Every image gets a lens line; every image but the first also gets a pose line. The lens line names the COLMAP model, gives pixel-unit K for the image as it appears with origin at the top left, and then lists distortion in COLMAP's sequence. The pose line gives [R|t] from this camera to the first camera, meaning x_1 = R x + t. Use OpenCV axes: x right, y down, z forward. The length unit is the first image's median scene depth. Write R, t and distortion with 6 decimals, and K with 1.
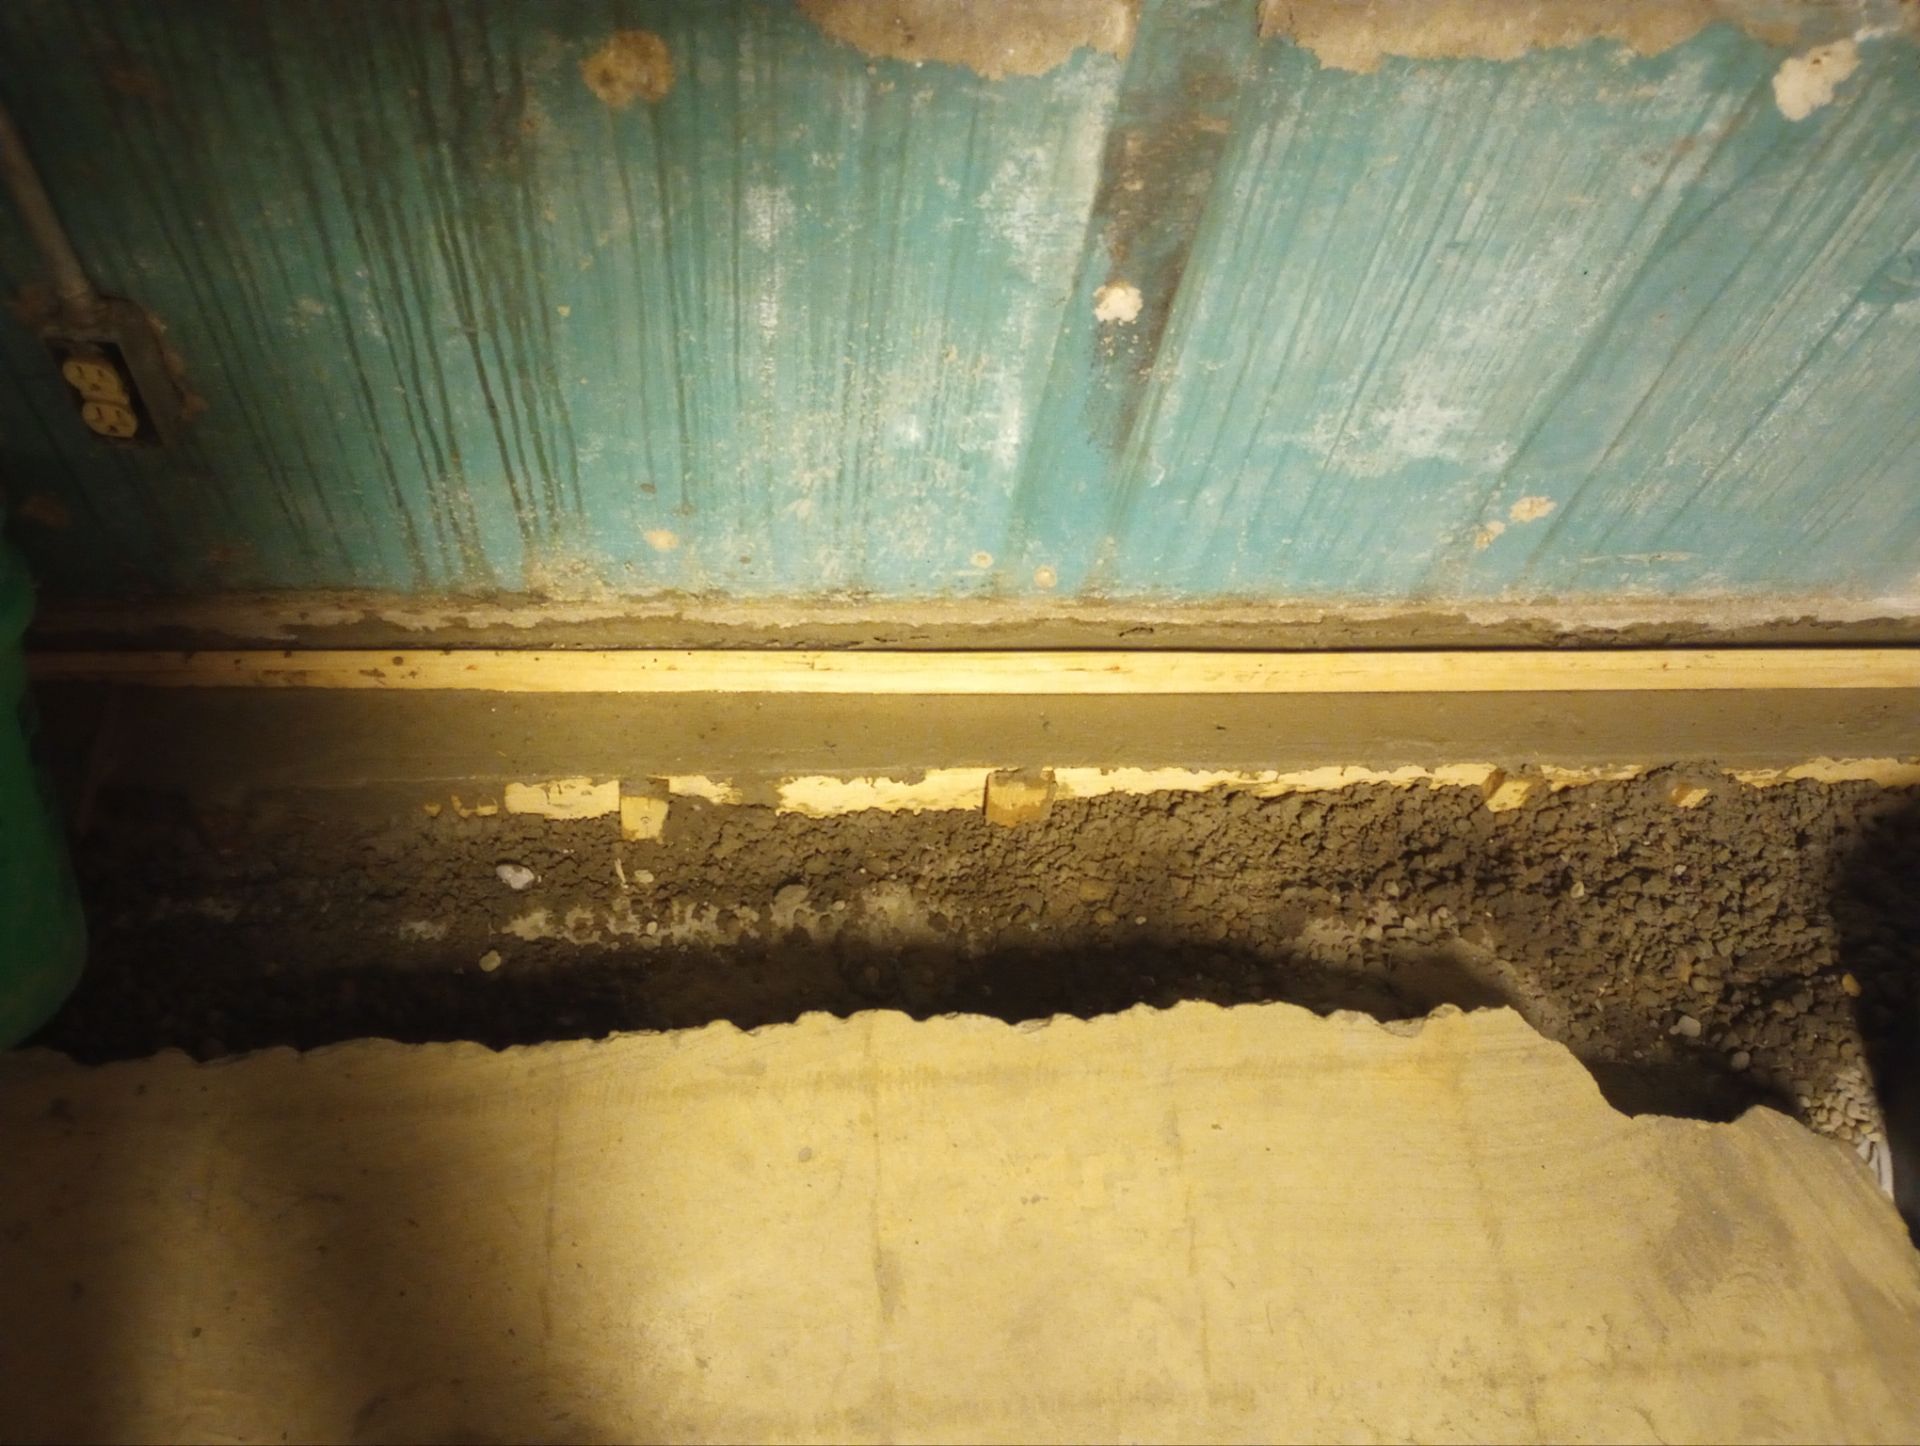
lens RADIAL K [[1583.3, 0, 960.5], [0, 1583.3, 711.4], [0, 0, 1]] dist [0.070577, -0.090597]
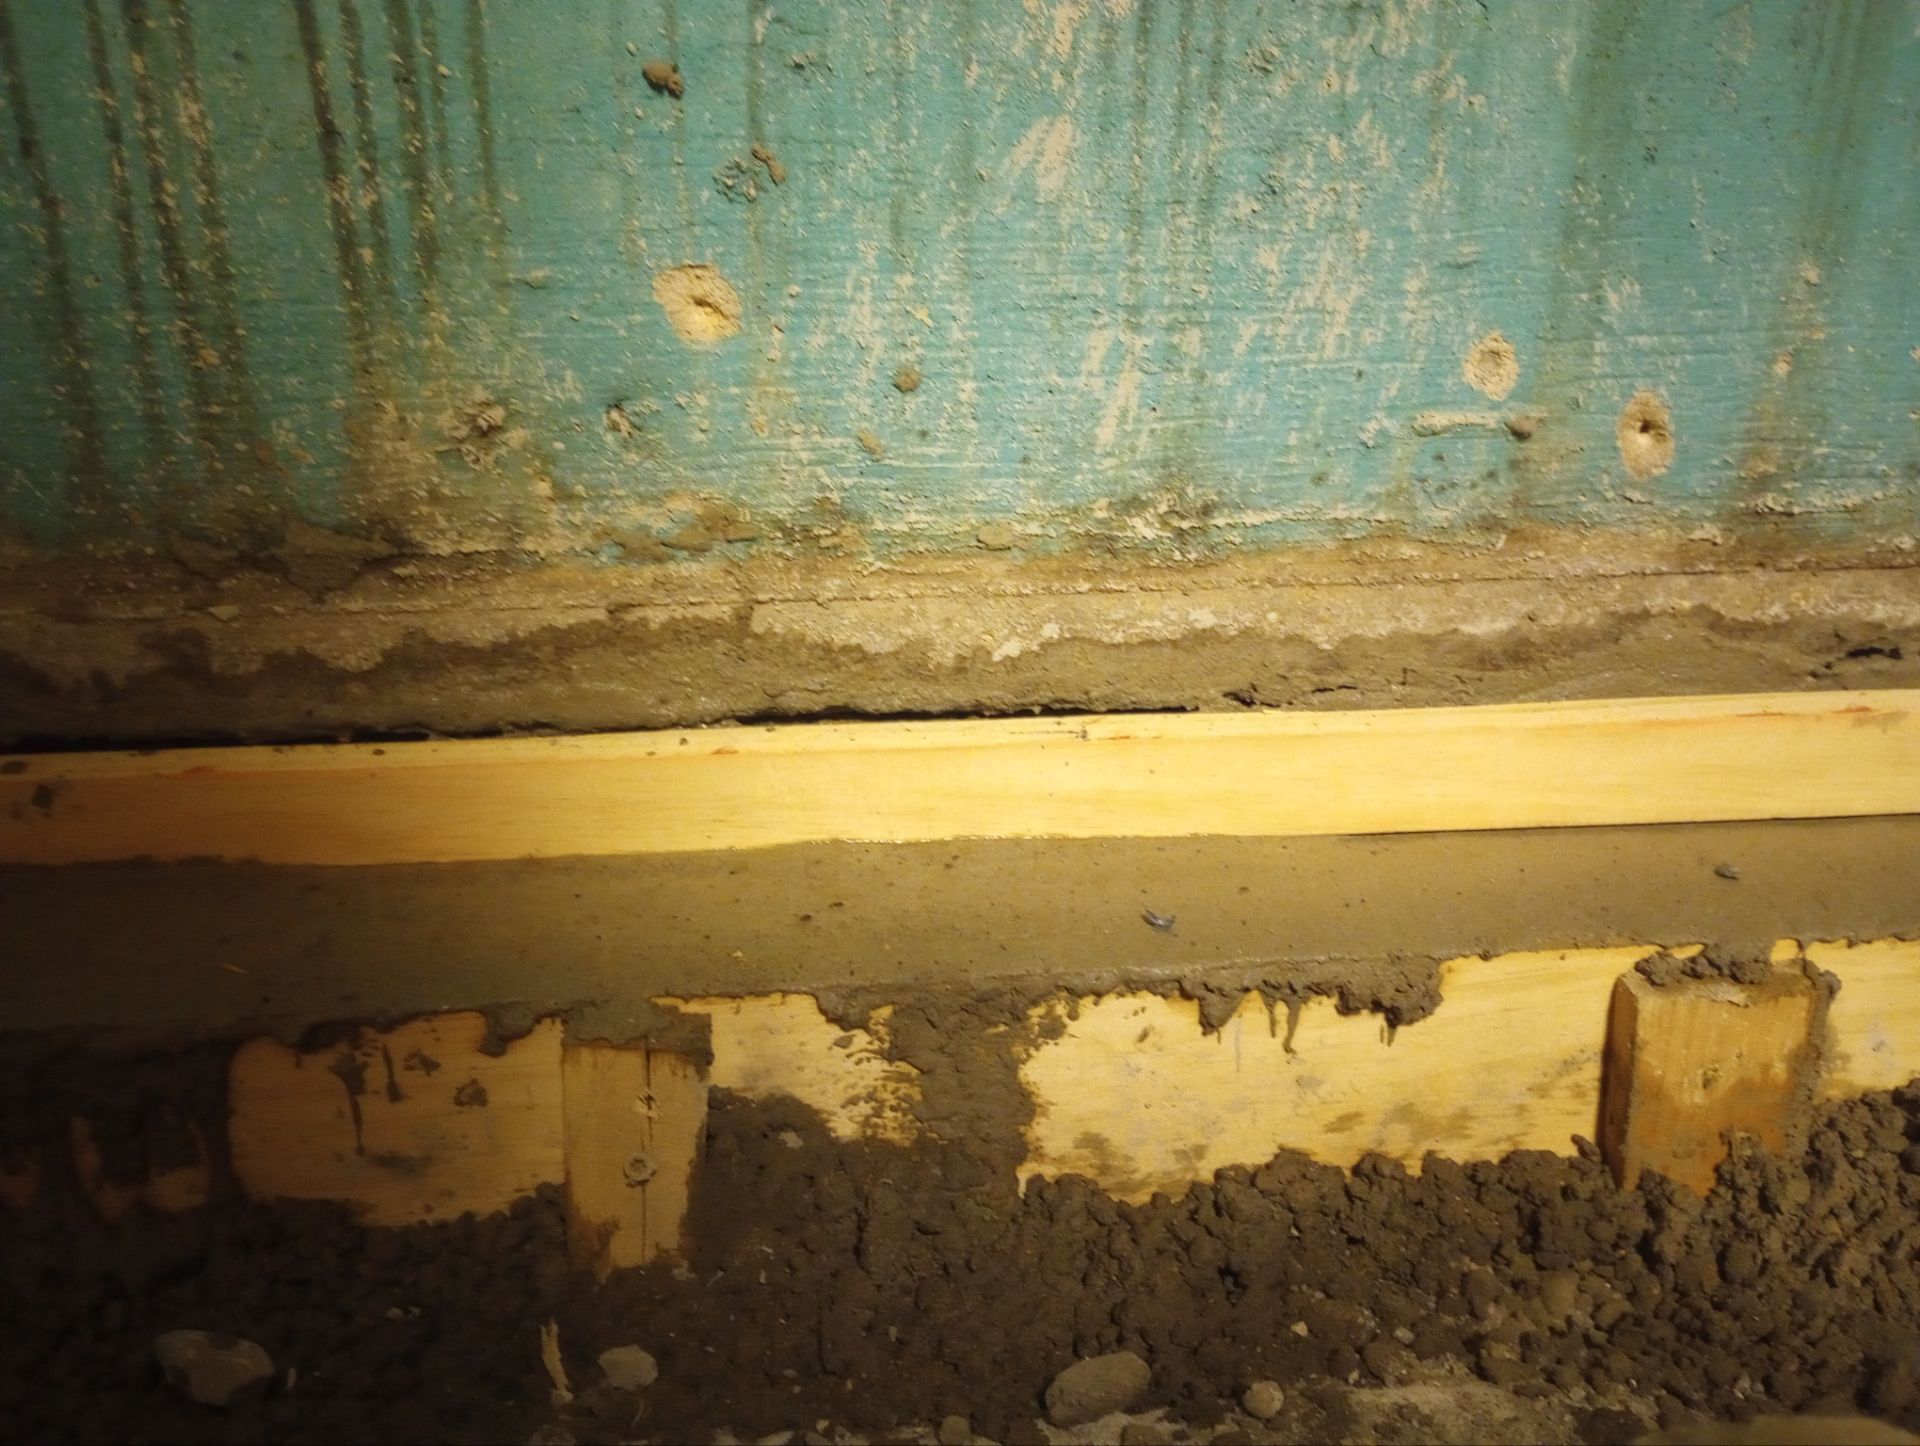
lens RADIAL K [[1583.3, 0, 951.7], [0, 1583.3, 721.6], [0, 0, 1]] dist [0.070577, -0.090597]
pose [[0.994261, -0.103889, -0.025545, -0.117516], [0.068455, 0.801289, -0.594348, 0.200890], [0.082215, 0.589188, 0.803802, 0.697161]]
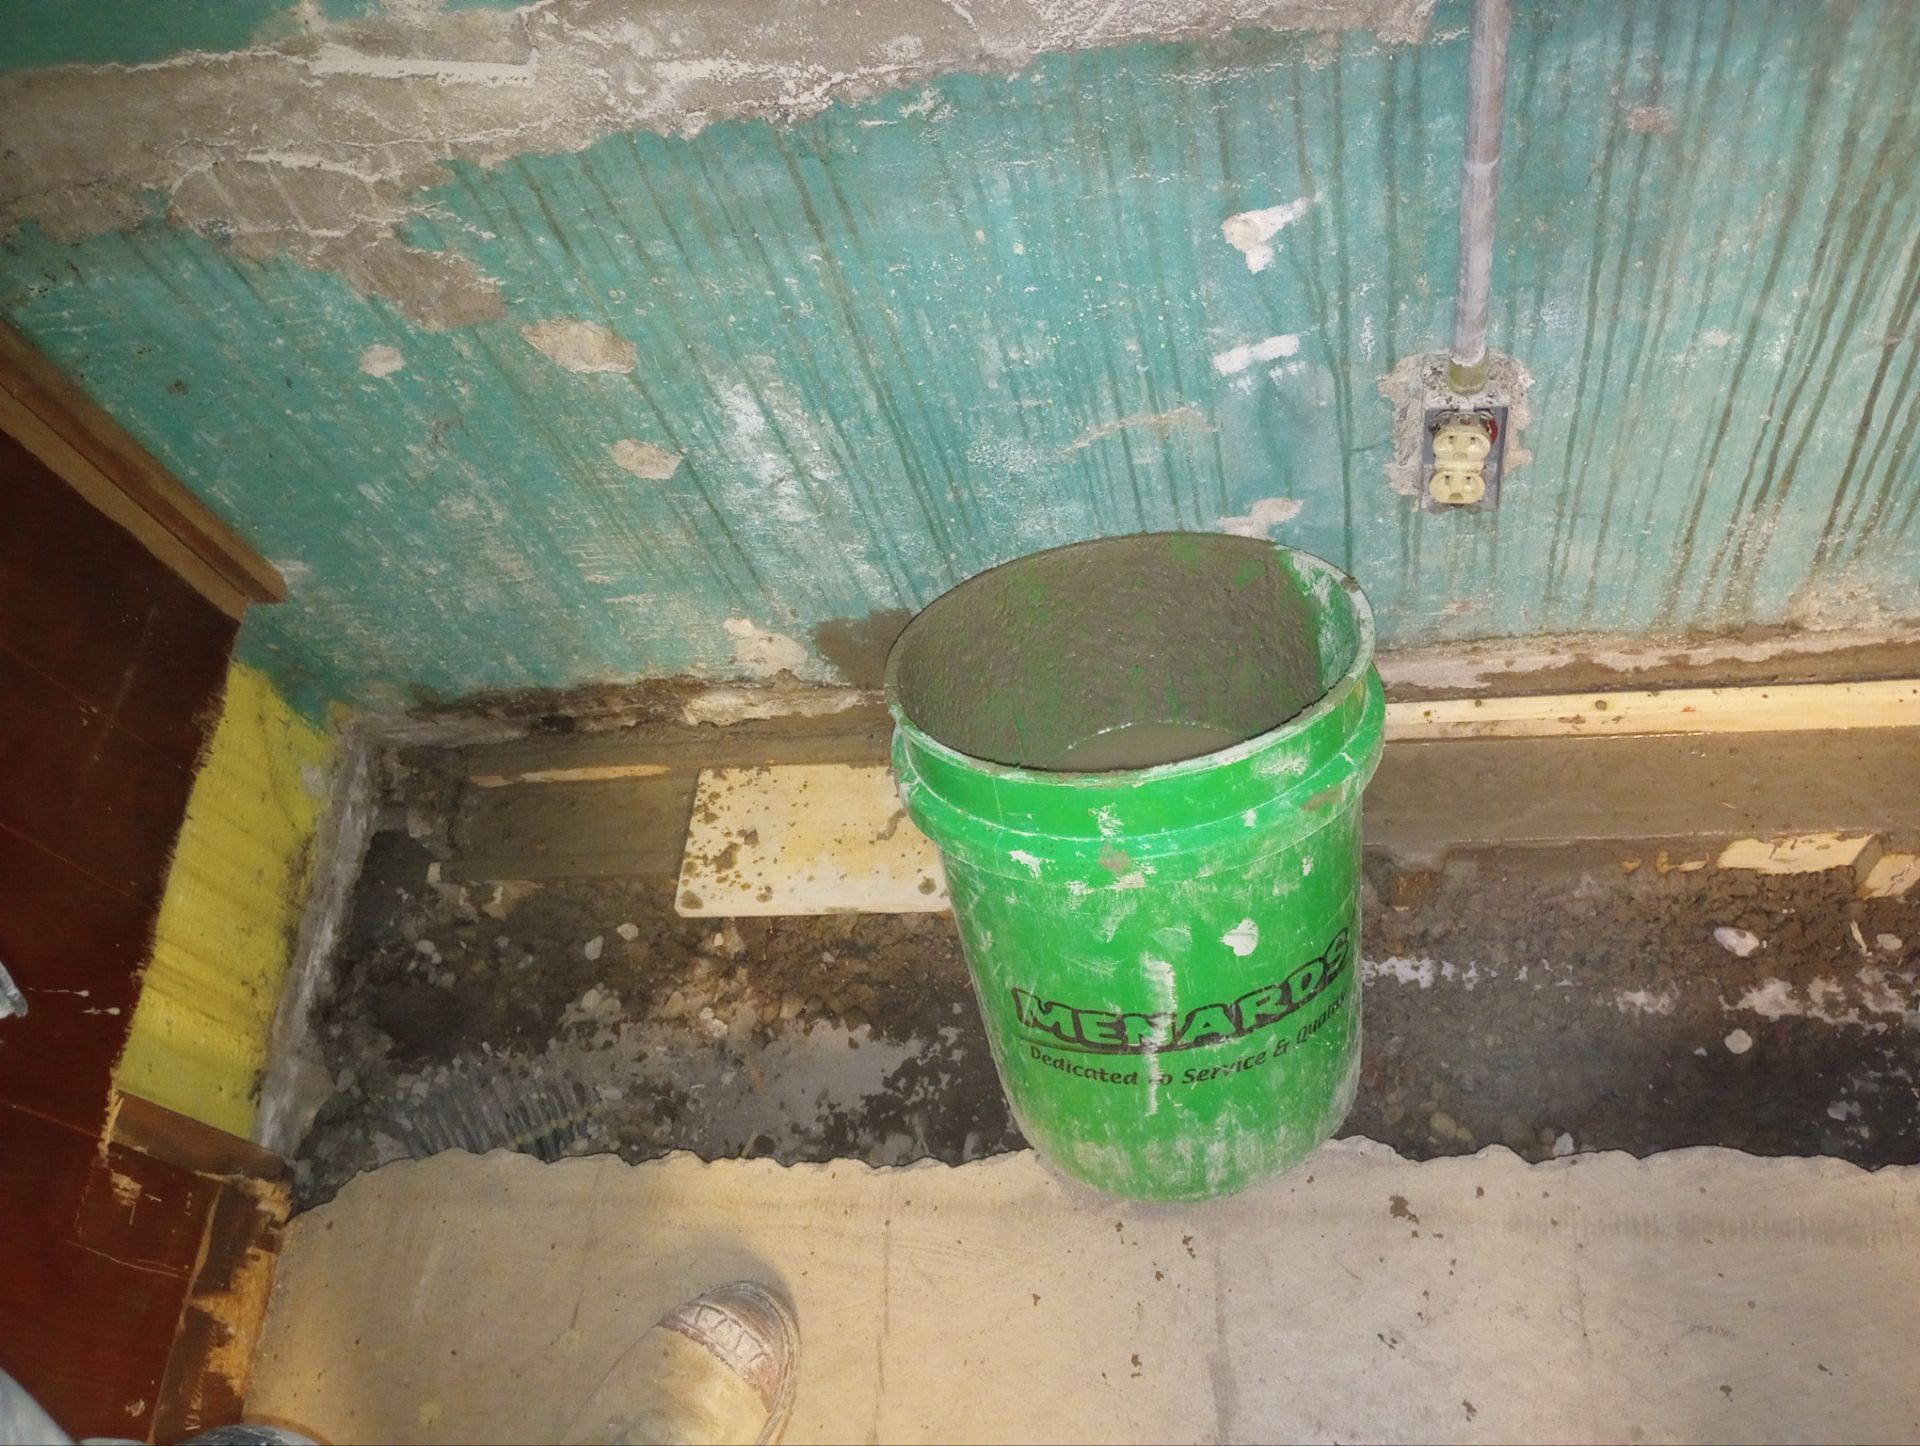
lens RADIAL K [[1583.3, 0, 952.5], [0, 1583.3, 718.3], [0, 0, 1]] dist [0.070577, -0.090597]
pose [[0.932635, -0.032648, -0.359342, -0.366809], [0.047146, 0.998386, 0.031653, -0.069762], [0.357729, -0.046462, 0.932669, 0.020376]]
